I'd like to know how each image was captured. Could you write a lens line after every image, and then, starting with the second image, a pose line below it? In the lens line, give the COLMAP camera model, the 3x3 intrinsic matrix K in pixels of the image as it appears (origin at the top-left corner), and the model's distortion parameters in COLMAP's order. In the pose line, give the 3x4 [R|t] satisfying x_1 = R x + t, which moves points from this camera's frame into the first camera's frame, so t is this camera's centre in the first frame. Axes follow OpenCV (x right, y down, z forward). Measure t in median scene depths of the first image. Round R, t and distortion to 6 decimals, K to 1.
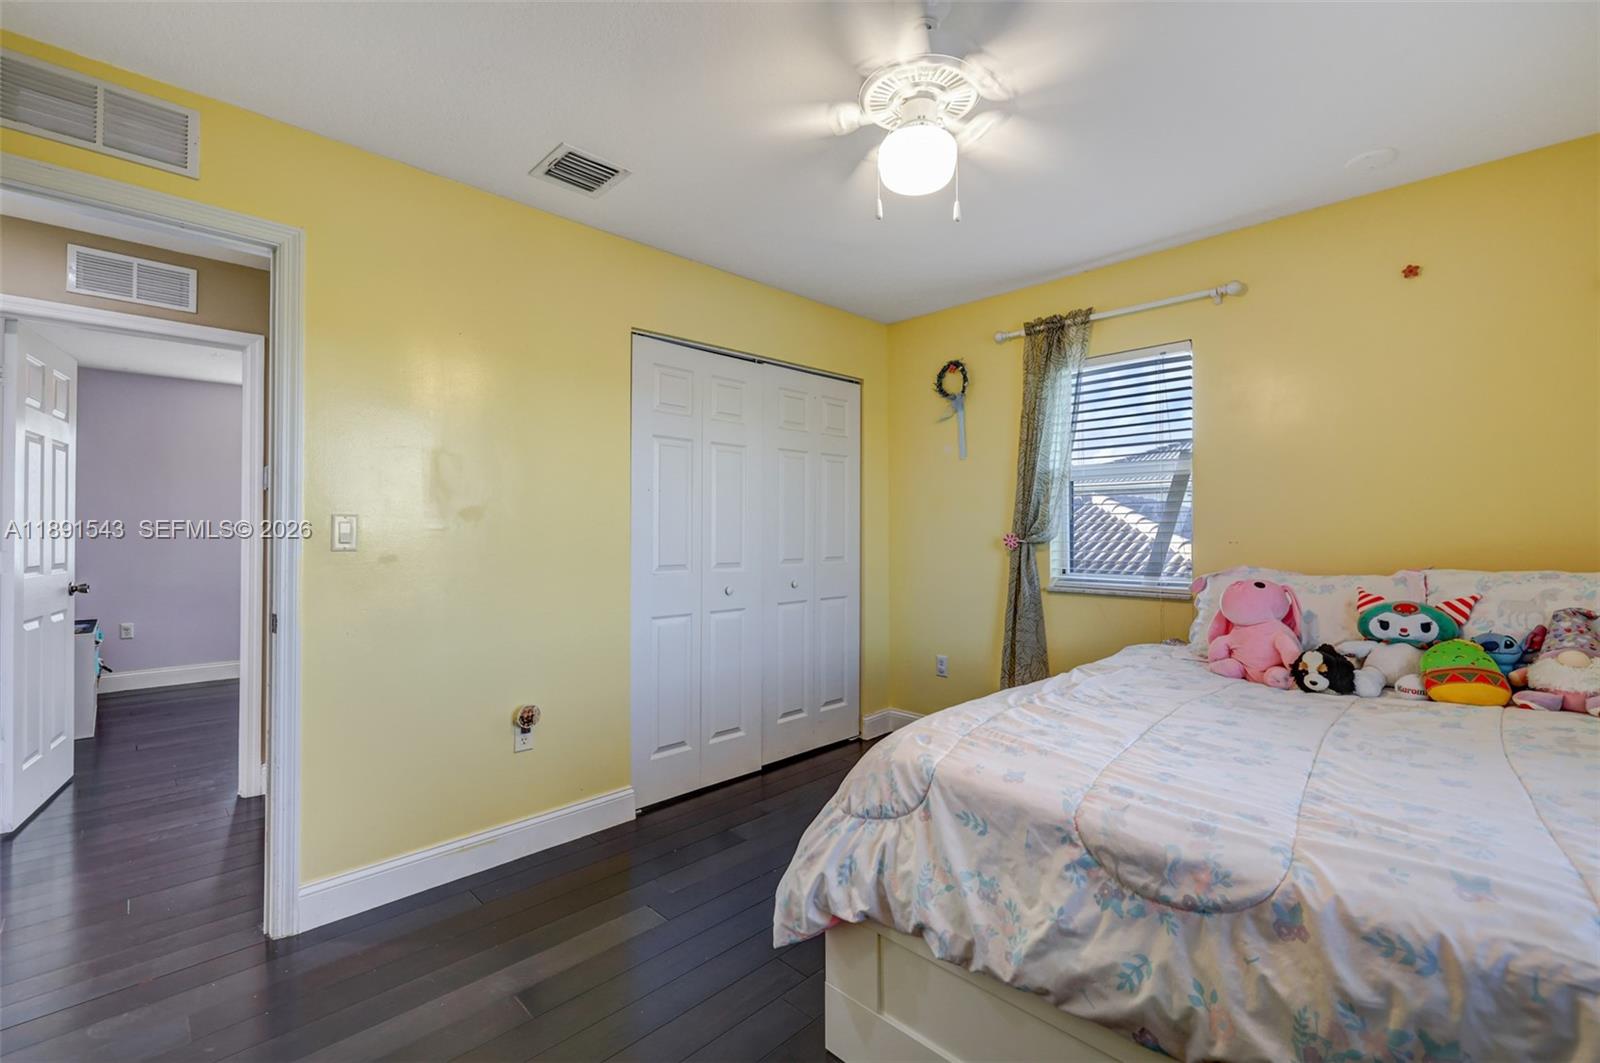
lens RADIAL K [[673.4, 0, 780.8], [0, 673.4, 524.8], [0, 0, 1]] dist [-0.001657, -0.000071]
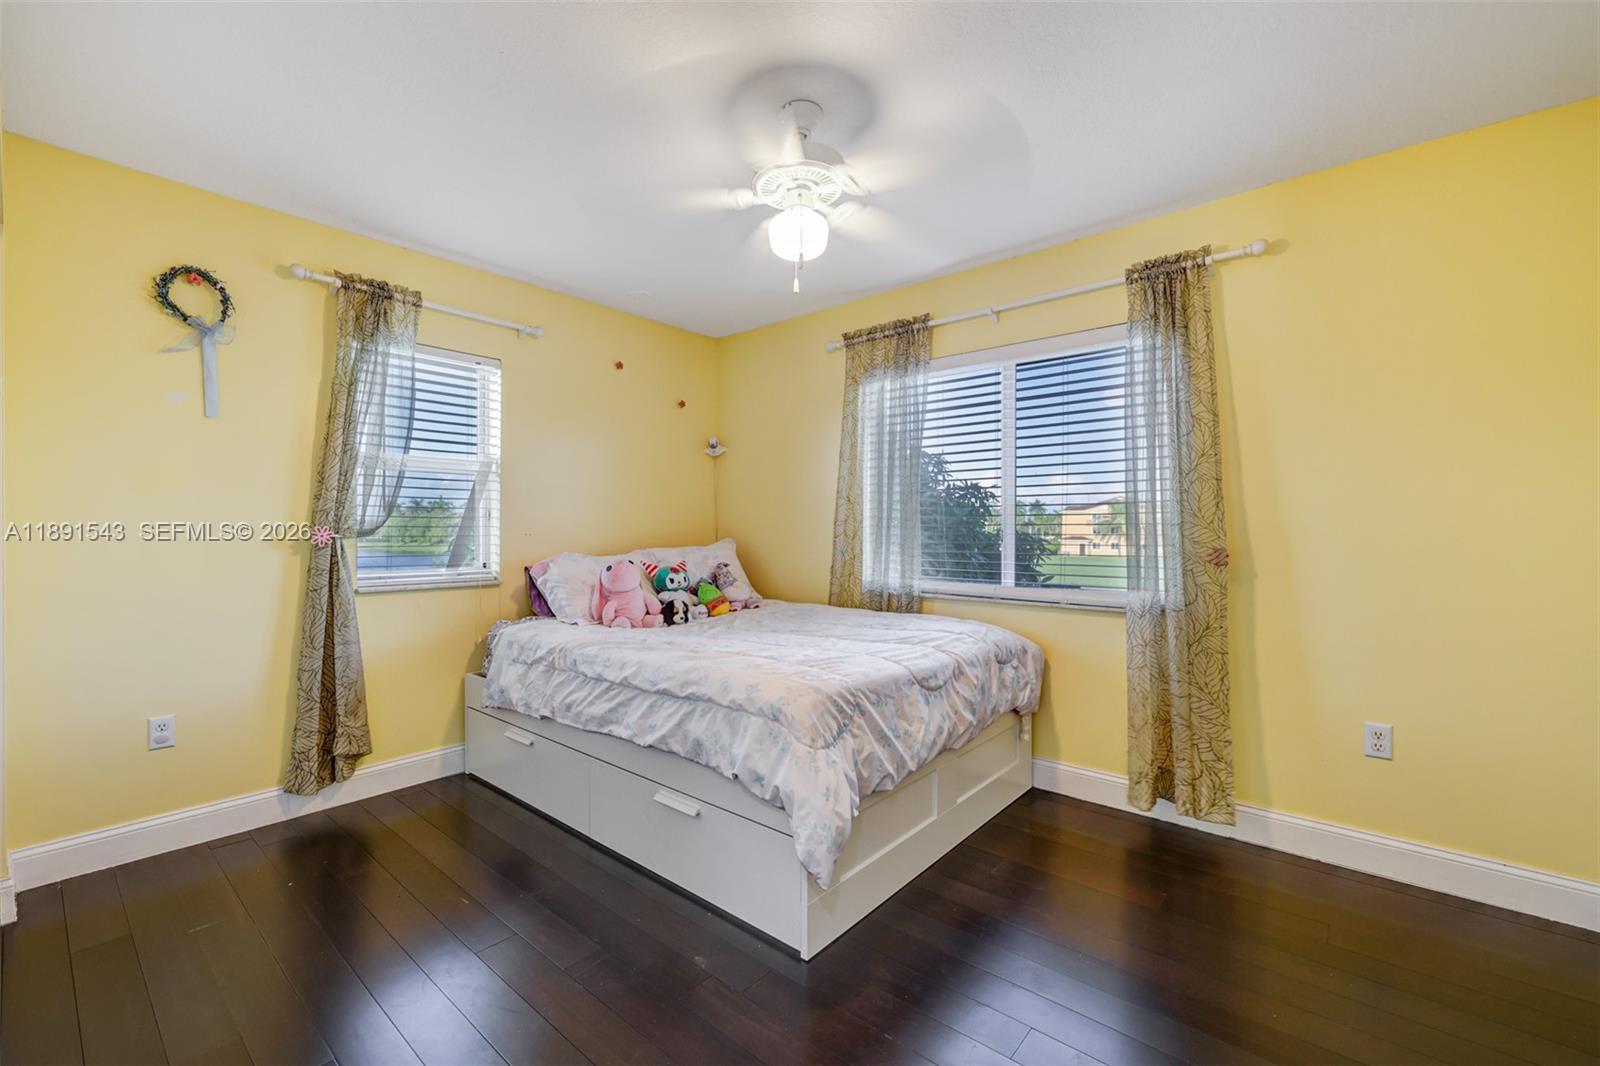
lens RADIAL K [[673.4, 0, 780.8], [0, 673.4, 526.3], [0, 0, 1]] dist [-0.001657, -0.000071]
pose [[-0.075119, 0.006730, 0.997152, -0.552043], [-0.011961, 0.999899, -0.007649, 0.013849], [-0.997103, -0.012501, -0.075031, 0.572280]]
